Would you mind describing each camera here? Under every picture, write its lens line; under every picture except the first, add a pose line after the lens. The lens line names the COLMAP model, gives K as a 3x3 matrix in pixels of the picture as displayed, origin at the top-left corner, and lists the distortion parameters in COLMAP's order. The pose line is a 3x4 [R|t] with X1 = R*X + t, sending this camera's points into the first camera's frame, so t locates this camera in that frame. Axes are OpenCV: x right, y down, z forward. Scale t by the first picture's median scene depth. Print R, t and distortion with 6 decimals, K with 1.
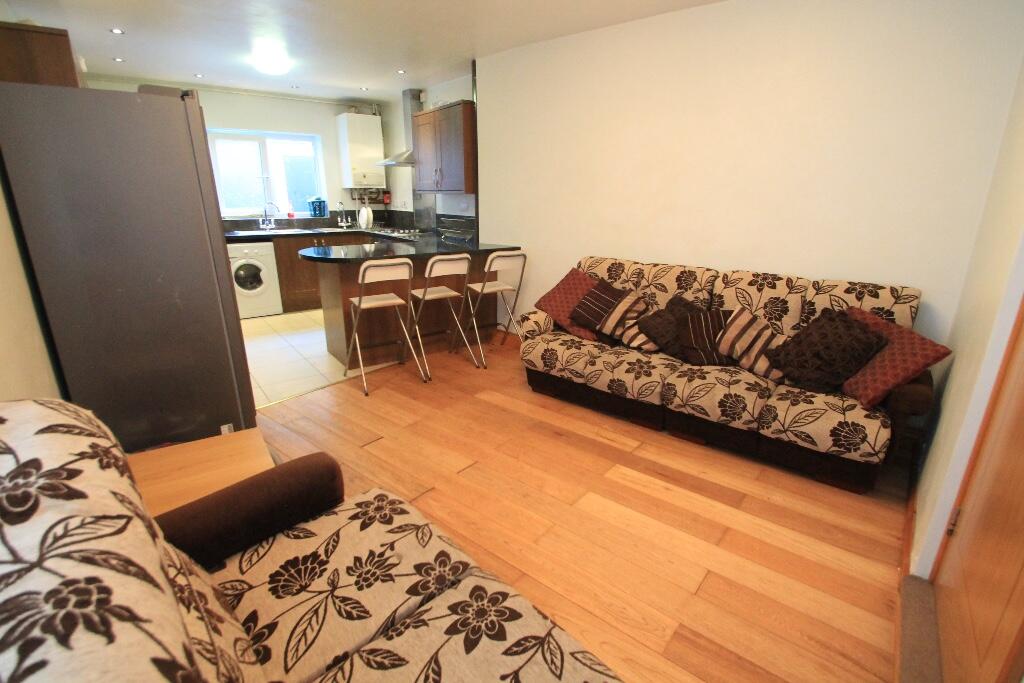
lens RADIAL K [[487.5, 0, 507.4], [0, 487.5, 346.0], [0, 0, 1]] dist [0.009172, -0.000895]
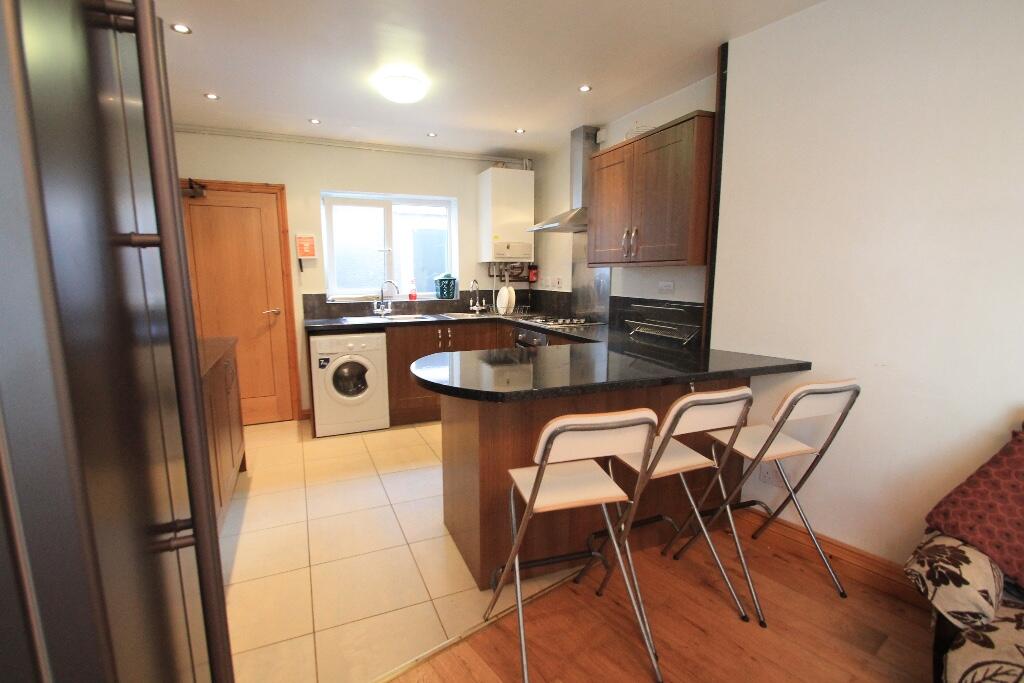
lens RADIAL K [[487.5, 0, 507.4], [0, 487.5, 346.0], [0, 0, 1]] dist [0.009172, -0.000895]
pose [[0.974568, 0.028117, -0.222323, -0.126881], [-0.061011, 0.987912, -0.142504, -0.092403], [0.215628, 0.152444, 0.964503, 0.308725]]
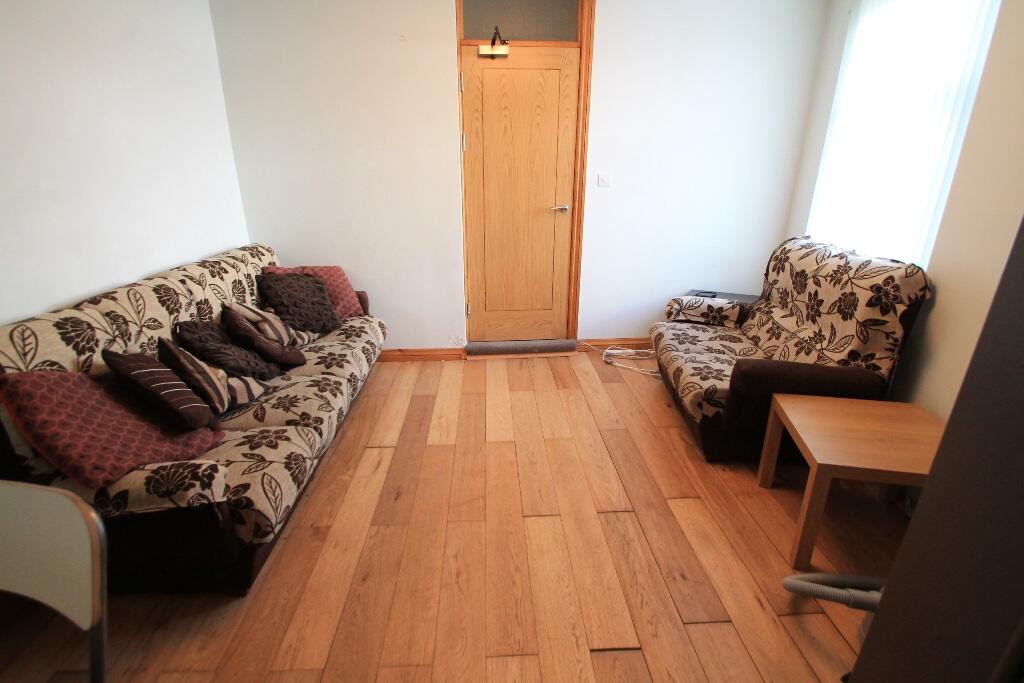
lens RADIAL K [[487.5, 0, 507.4], [0, 487.5, 346.0], [0, 0, 1]] dist [0.009172, -0.000895]
pose [[-0.669194, -0.260819, 0.695811, -0.232763], [0.221386, 0.823878, 0.521741, -0.180004], [-0.709343, 0.503189, -0.493592, 0.567212]]
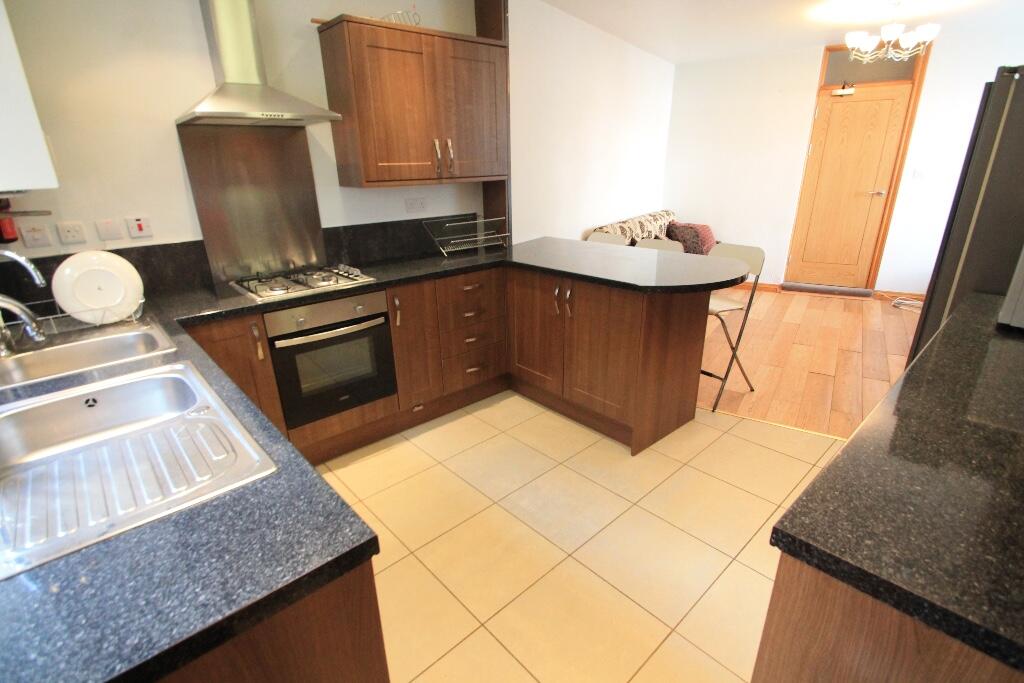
lens RADIAL K [[487.5, 0, 507.4], [0, 487.5, 346.0], [0, 0, 1]] dist [0.009172, -0.000895]
pose [[-0.095731, -0.351059, 0.931447, -0.640877], [0.319666, 0.875337, 0.362766, -0.275245], [-0.942682, 0.332480, 0.028425, 0.814193]]
